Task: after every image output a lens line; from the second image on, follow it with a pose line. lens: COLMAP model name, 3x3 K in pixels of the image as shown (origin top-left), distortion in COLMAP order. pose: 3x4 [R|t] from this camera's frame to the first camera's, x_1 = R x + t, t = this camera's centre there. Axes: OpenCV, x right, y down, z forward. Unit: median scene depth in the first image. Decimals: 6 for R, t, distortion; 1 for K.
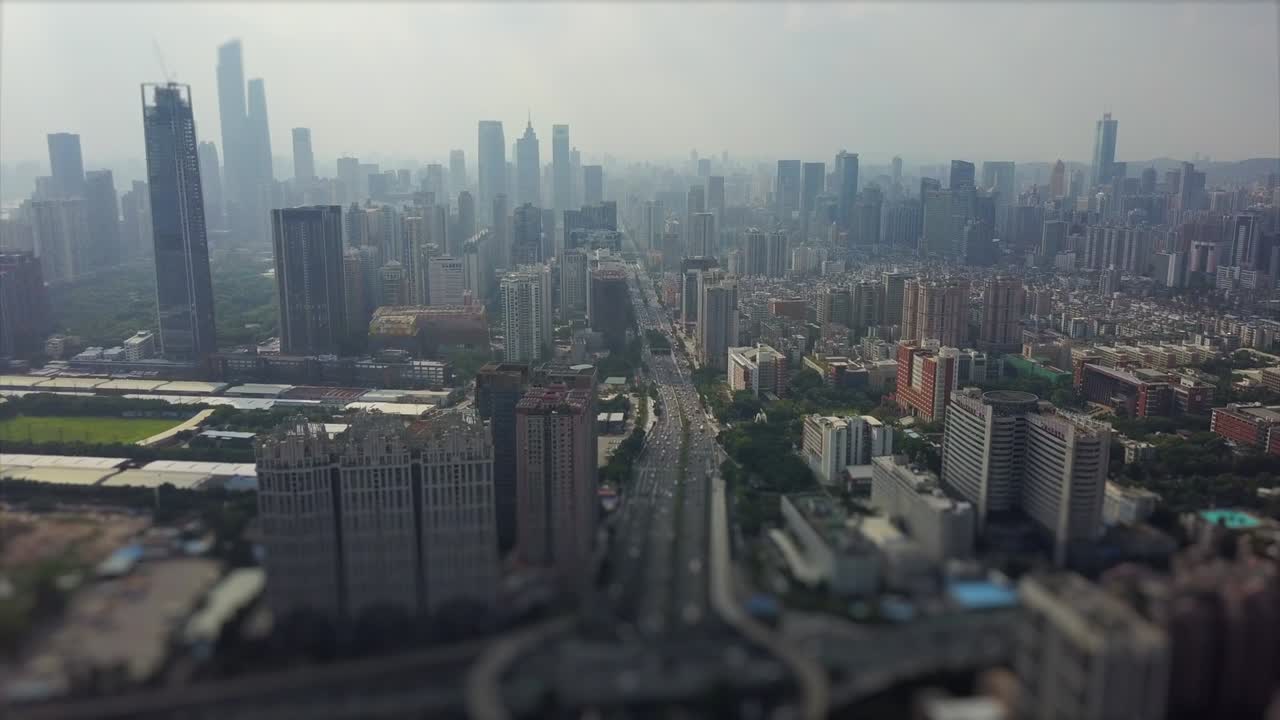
lens RADIAL K [[1021.7, 0, 638.5], [0, 1021.7, 365.3], [0, 0, 1]] dist [0.011158, 0.000630]
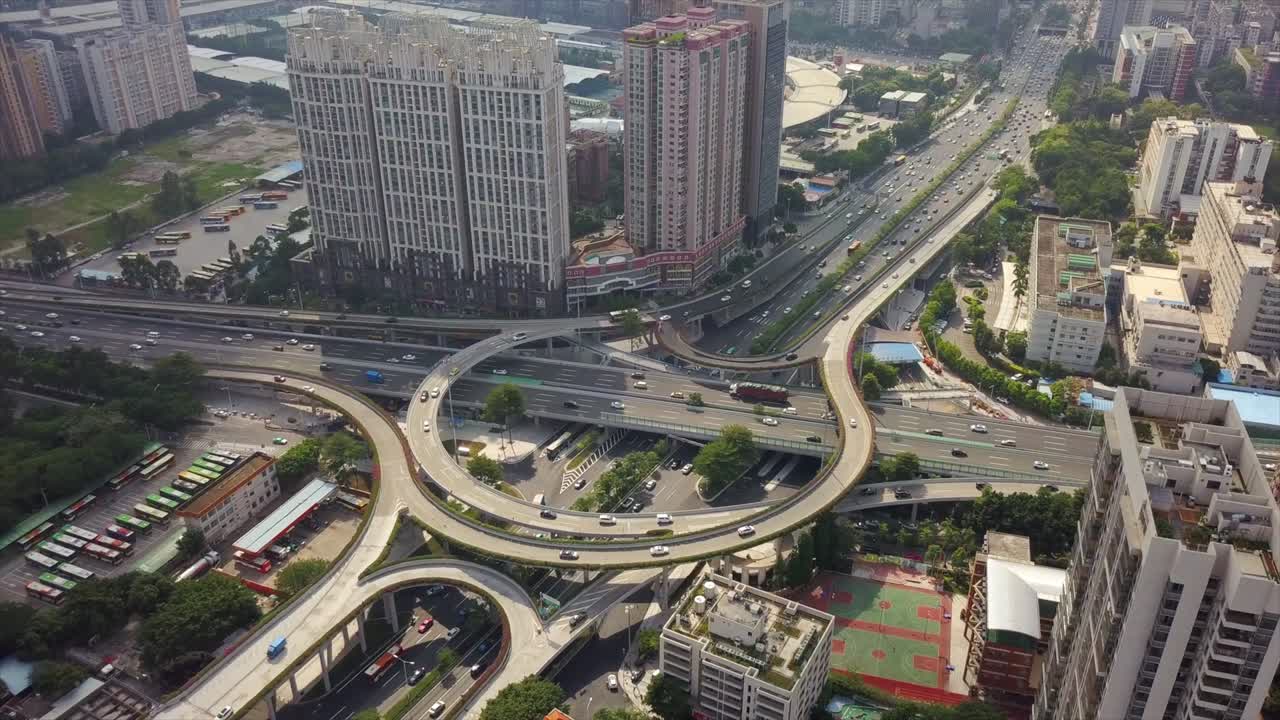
lens RADIAL K [[1021.7, 0, 643.3], [0, 1021.7, 359.0], [0, 0, 1]] dist [0.011158, 0.000630]
pose [[0.891578, 0.211246, -0.400580, 0.268692], [-0.092688, 0.950936, 0.295178, 0.050962], [0.443281, -0.226045, 0.867413, 0.332992]]
